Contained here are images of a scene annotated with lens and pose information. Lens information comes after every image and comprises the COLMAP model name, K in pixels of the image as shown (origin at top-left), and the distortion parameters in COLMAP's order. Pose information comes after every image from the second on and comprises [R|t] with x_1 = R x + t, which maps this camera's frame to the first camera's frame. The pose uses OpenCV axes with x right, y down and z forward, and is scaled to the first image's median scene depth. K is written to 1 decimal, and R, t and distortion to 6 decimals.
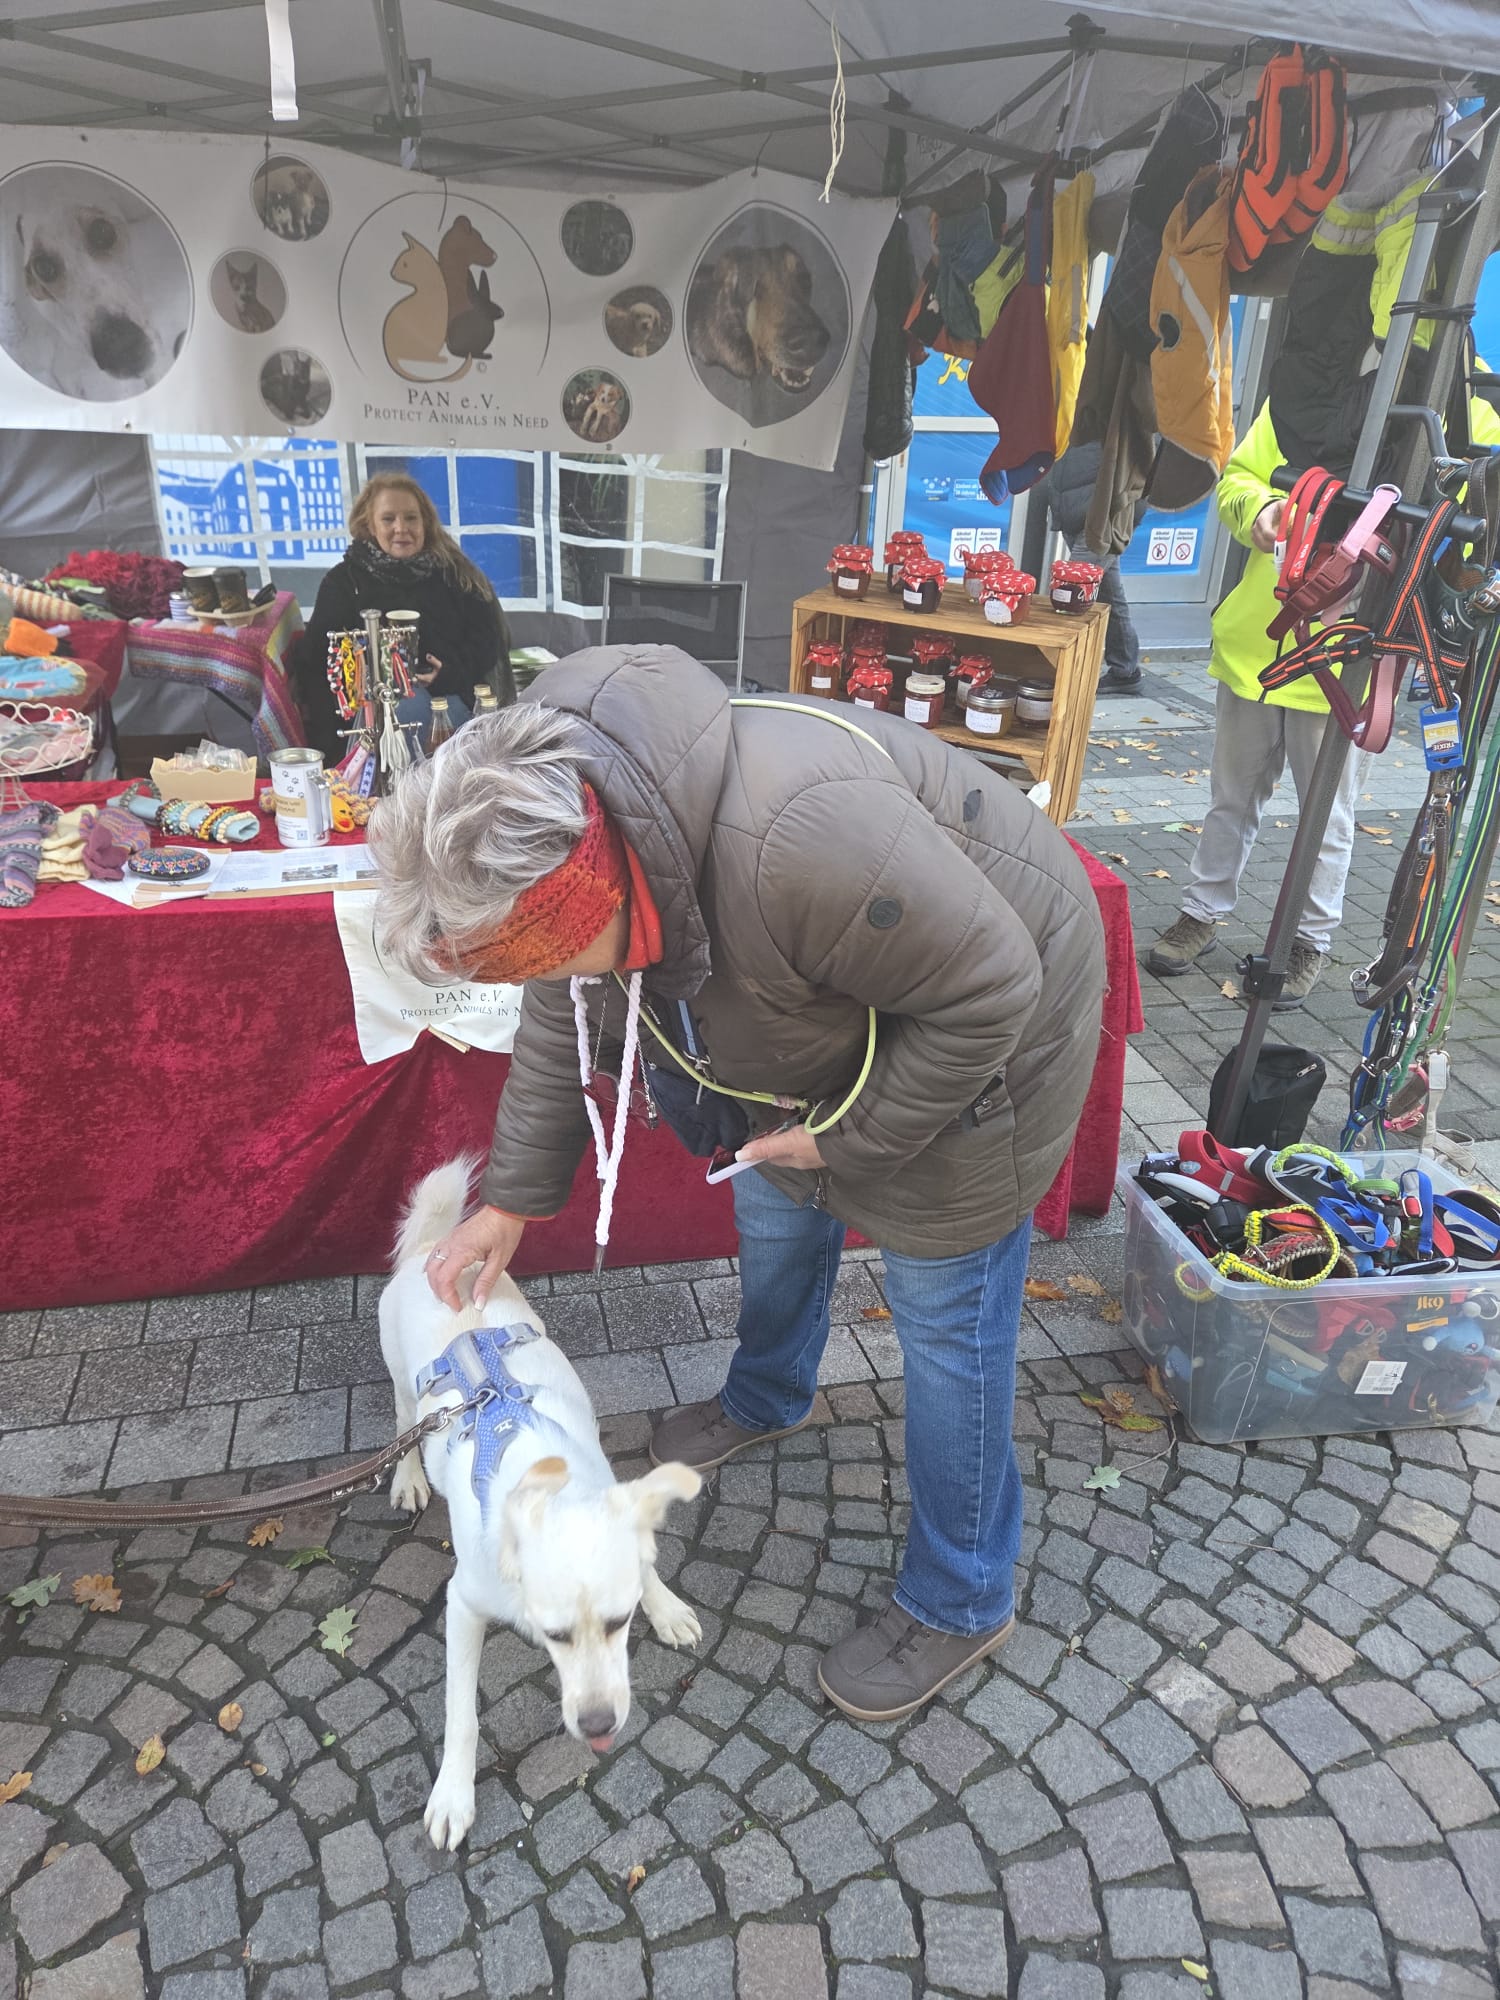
lens RADIAL K [[1329.6, 0, 742.5], [0, 1329.6, 977.2], [0, 0, 1]] dist [0.088603, -0.085480]
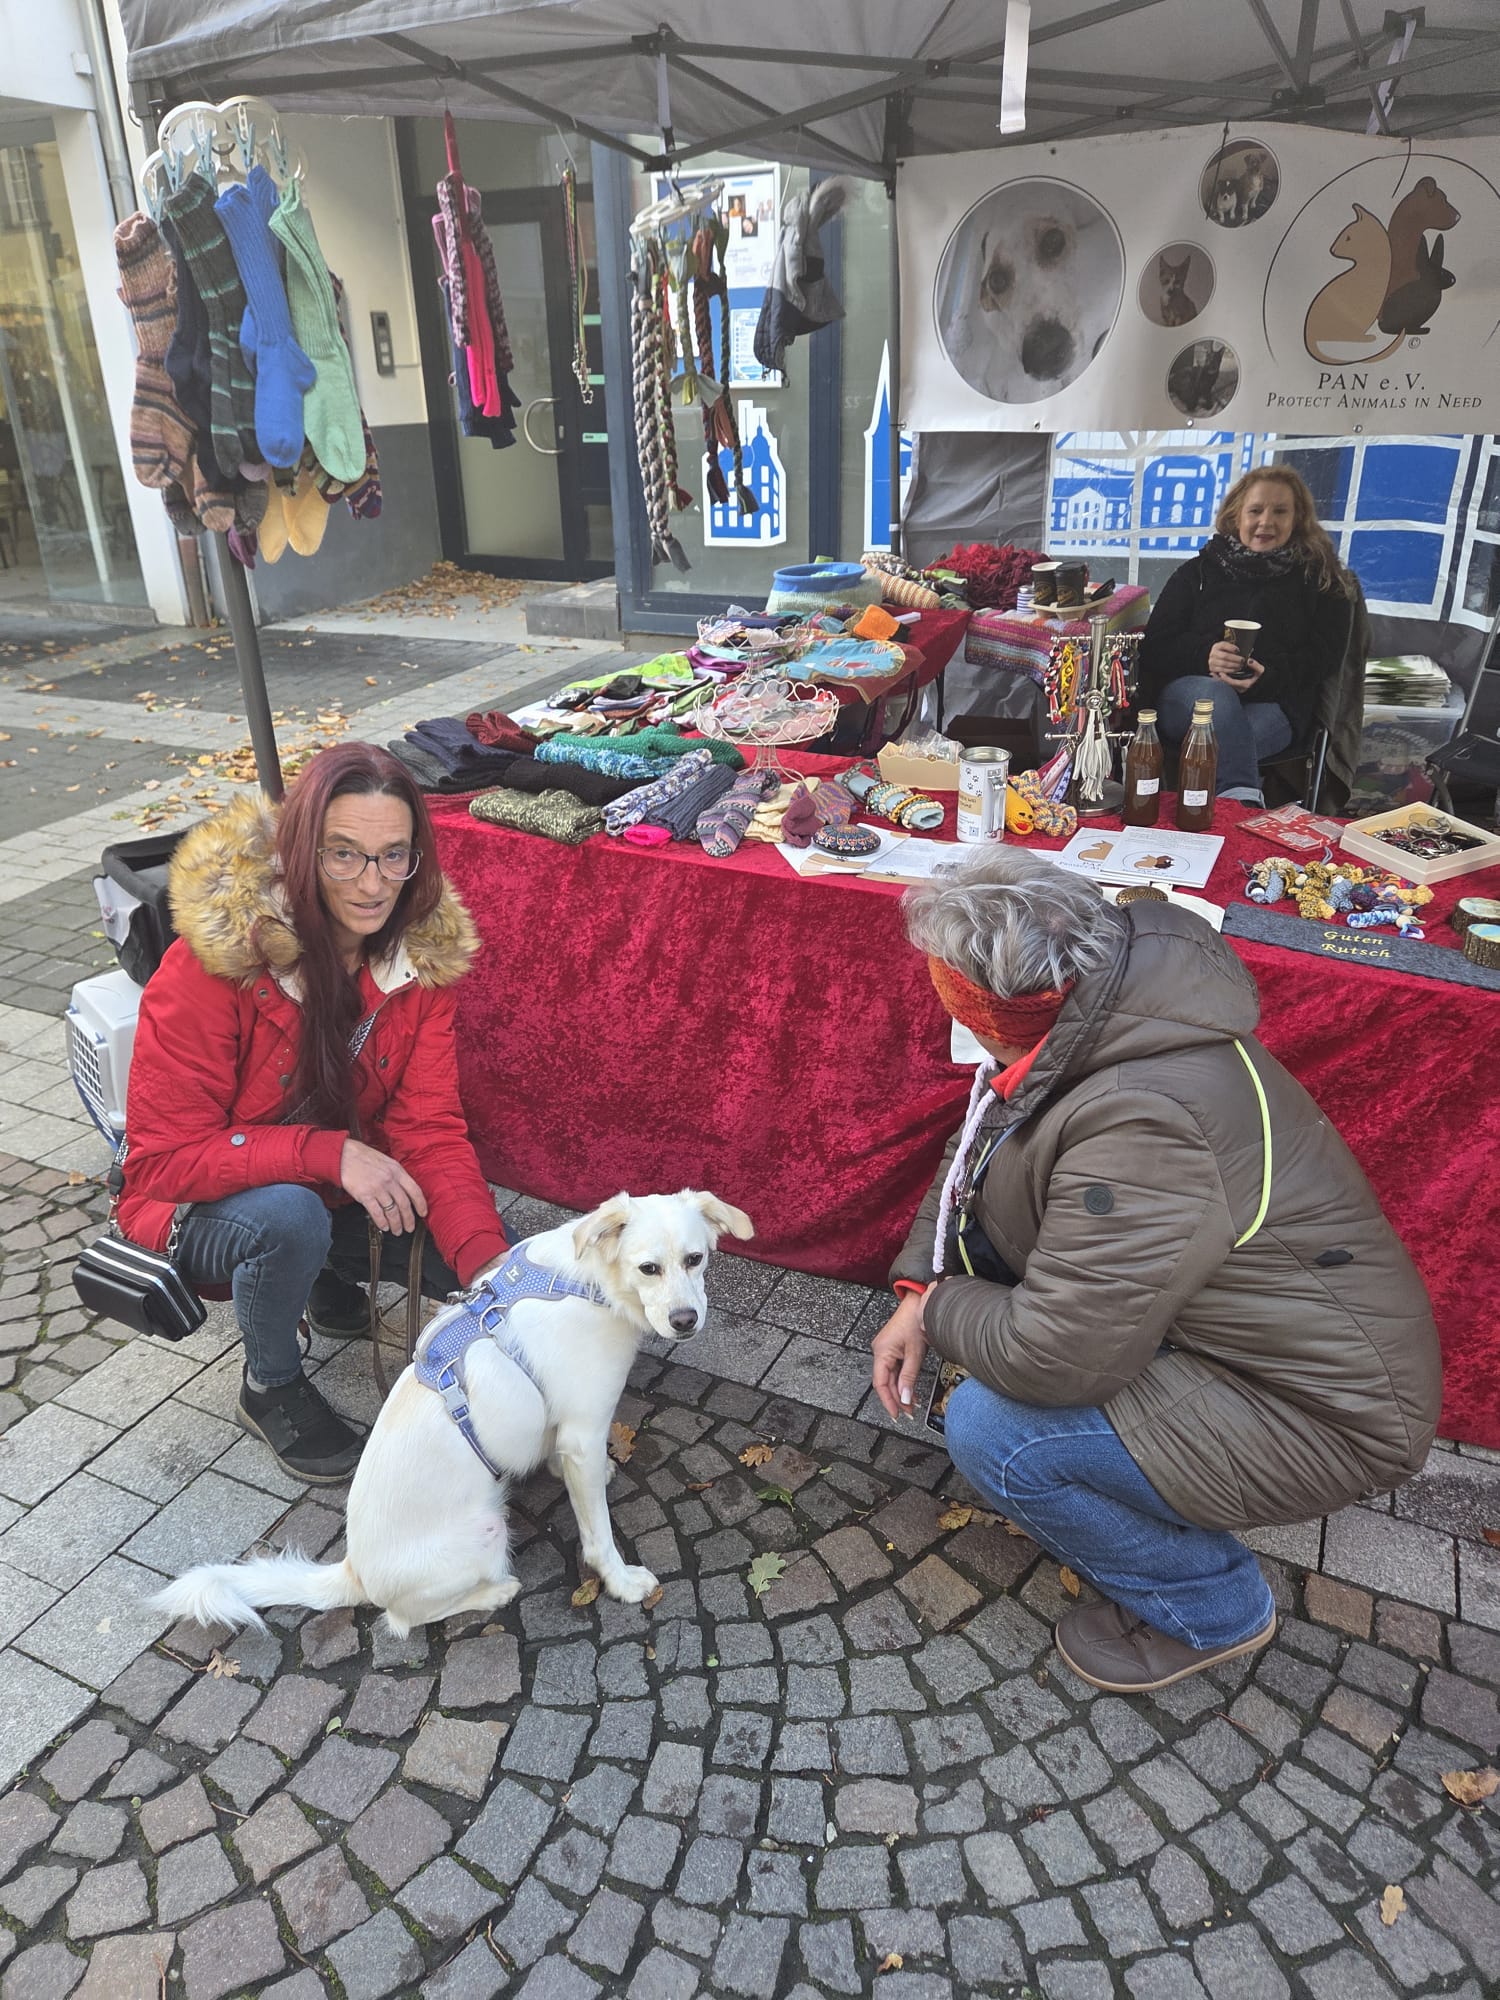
lens RADIAL K [[1331.6, 0, 754.7], [0, 1331.6, 984.8], [0, 0, 1]] dist [0.080651, -0.073990]
pose [[0.778696, 0.221875, -0.586859, 0.161220], [-0.213585, 0.973258, 0.084558, -0.041500], [0.589927, 0.059500, 0.805262, 0.085269]]
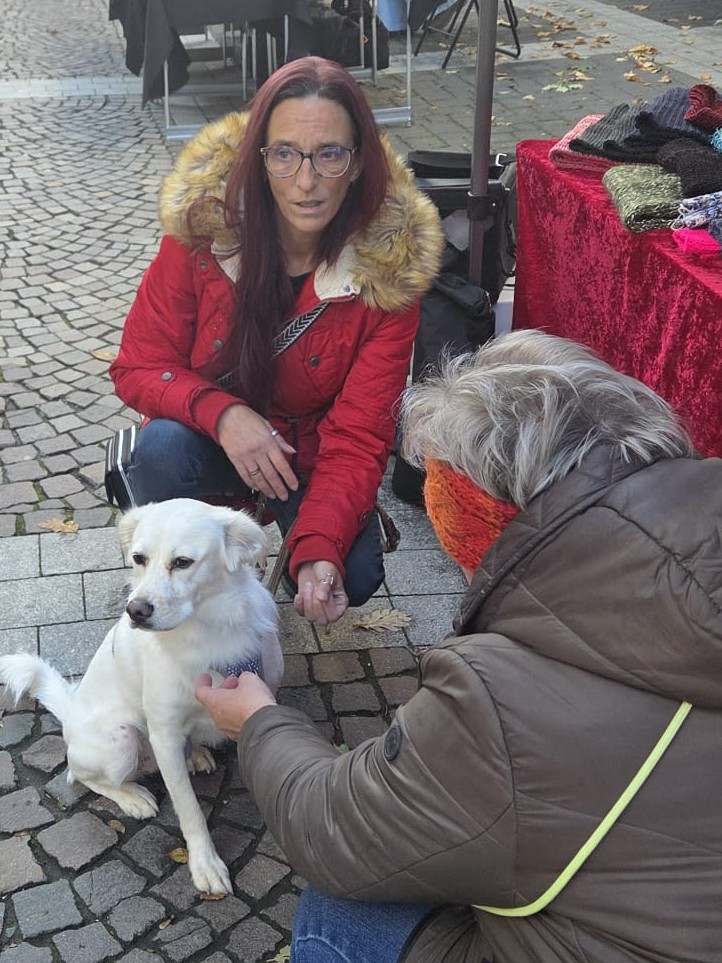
lens RADIAL K [[1365.3, 0, 238.9], [0, 1365.3, 431.3], [0, 0, 1]] dist [0.144695, -0.278820]
pose [[-0.098565, 0.402453, -0.910119, 0.384828], [-0.379861, 0.830103, 0.408209, -0.201063], [0.919778, 0.385954, 0.071057, 0.545023]]
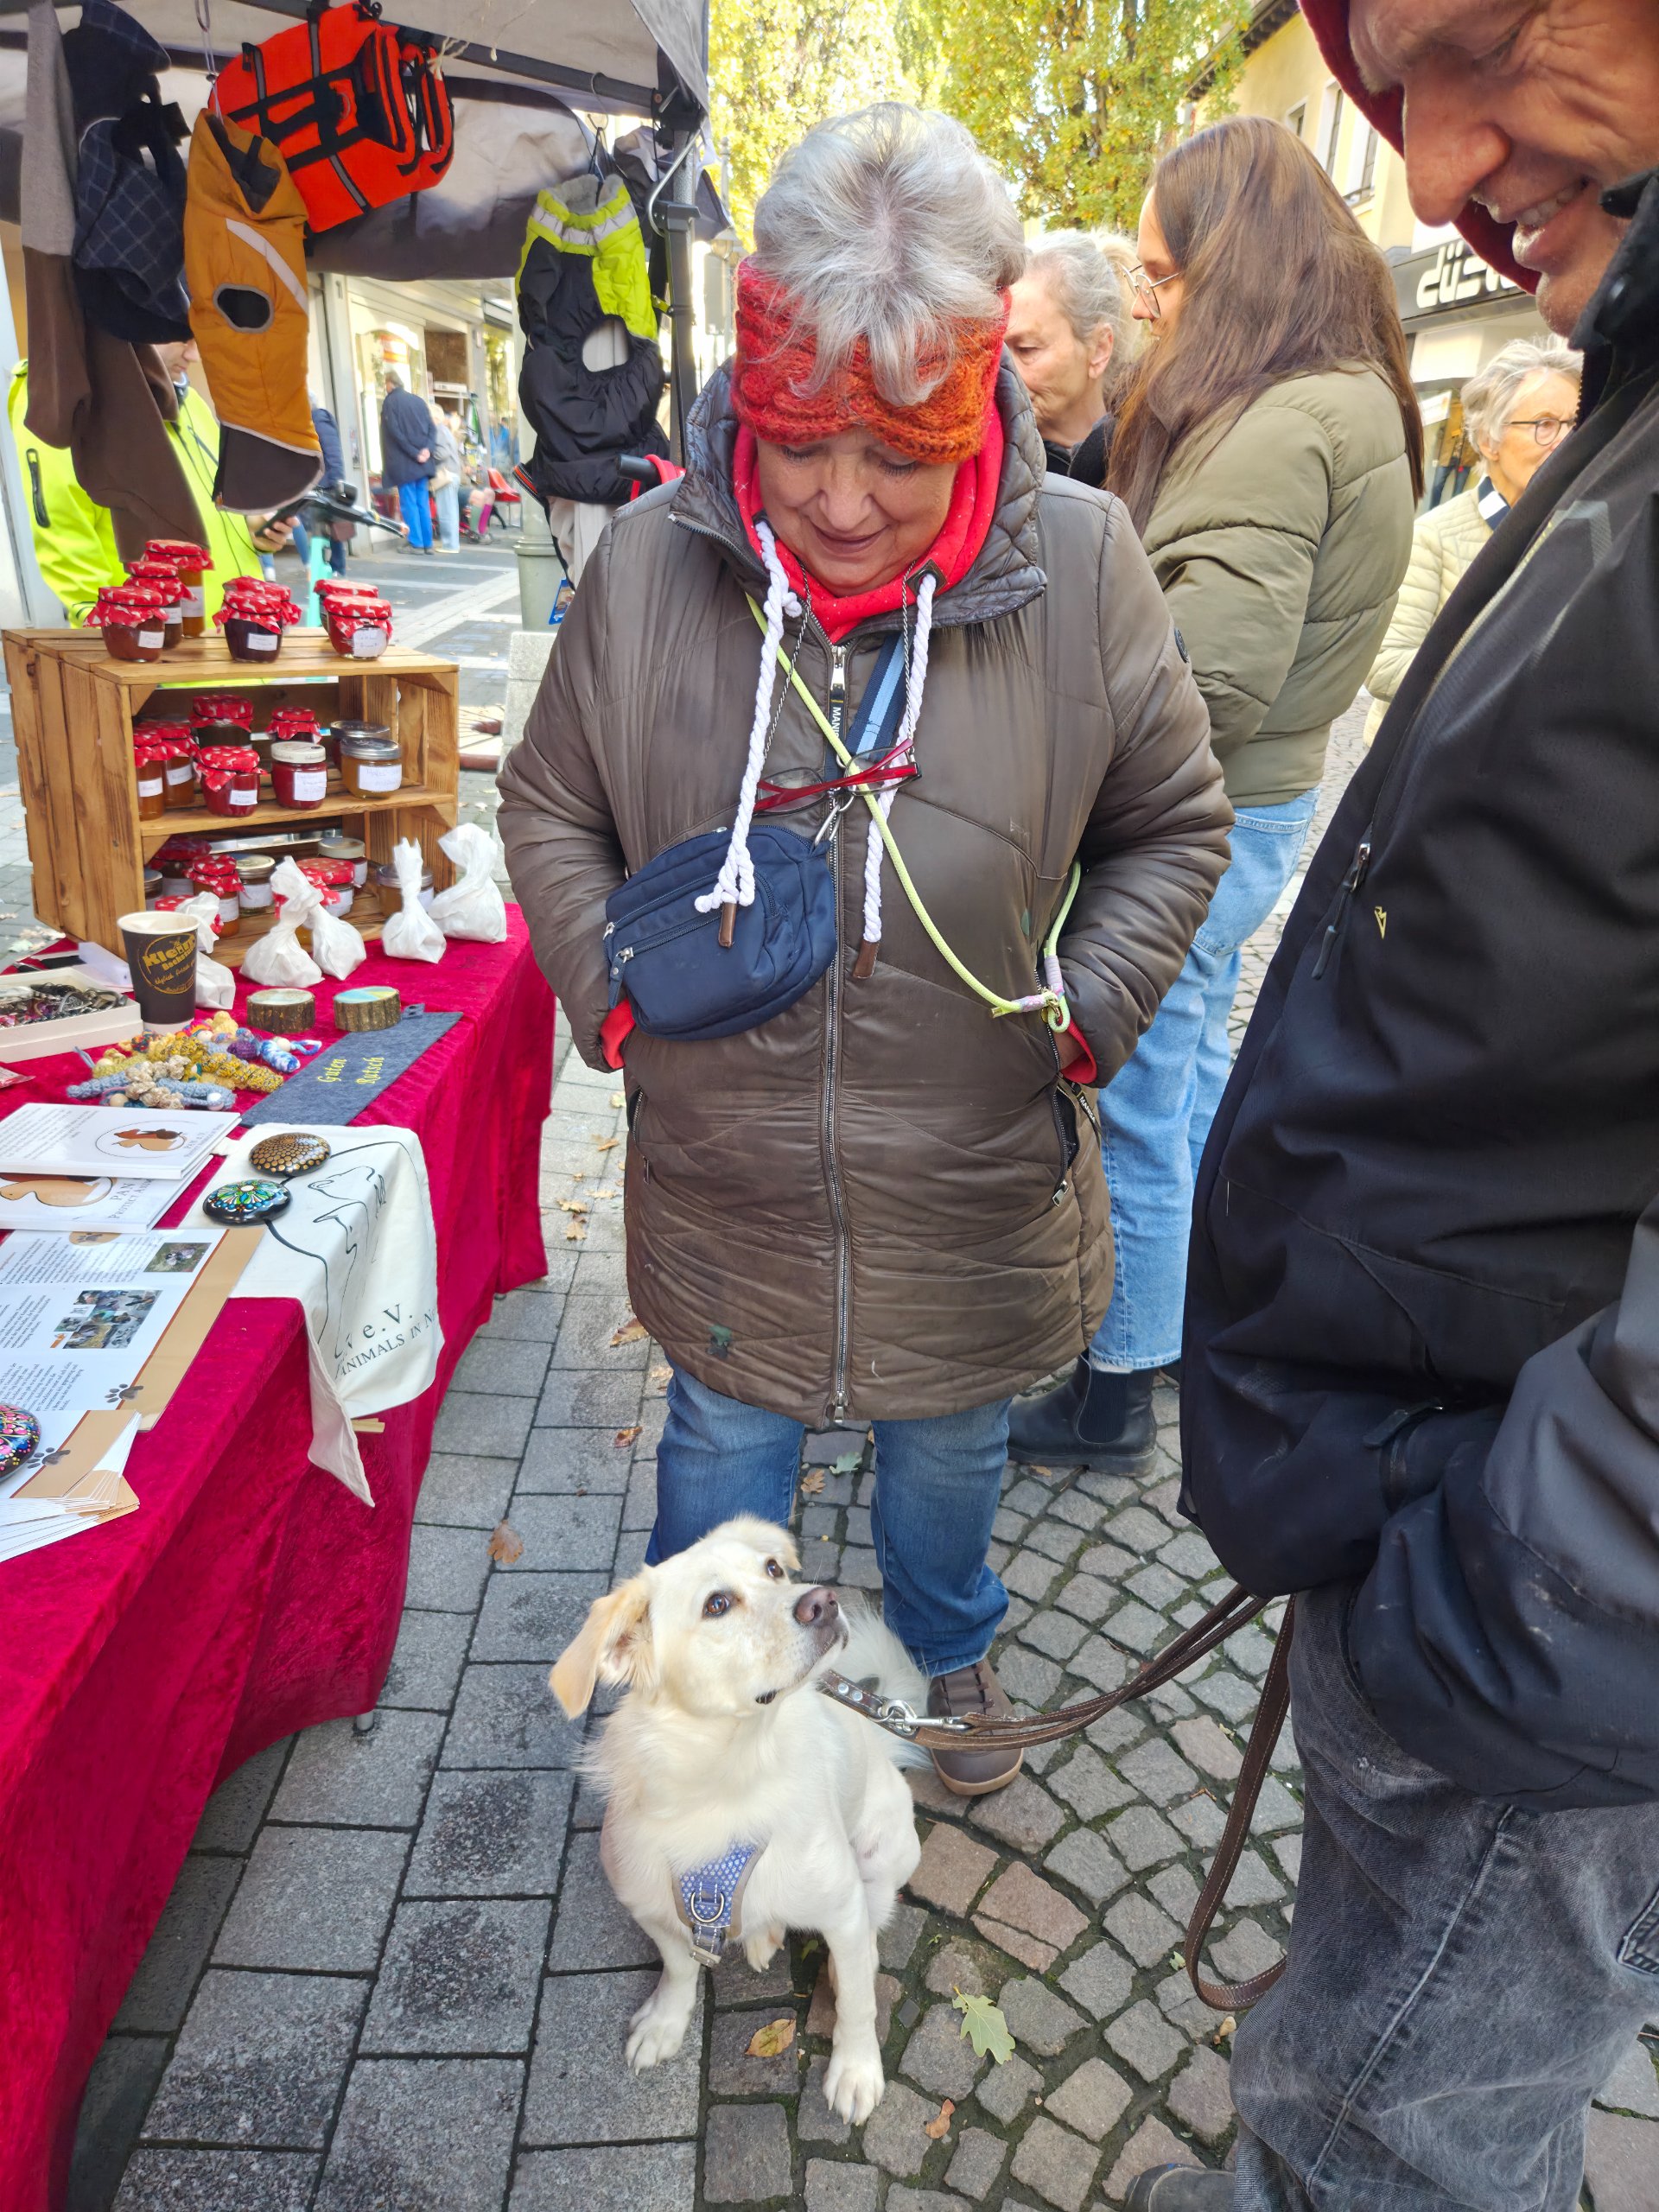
lens RADIAL K [[1474.1, 0, 828.4], [0, 1474.1, 1102.3], [0, 0, 1]] dist [0.072585, -0.065650]
pose [[0.216772, -0.410678, 0.885638, -0.674001], [0.384216, 0.869881, 0.309330, -0.200304], [-0.897434, 0.273222, 0.346354, 0.502451]]
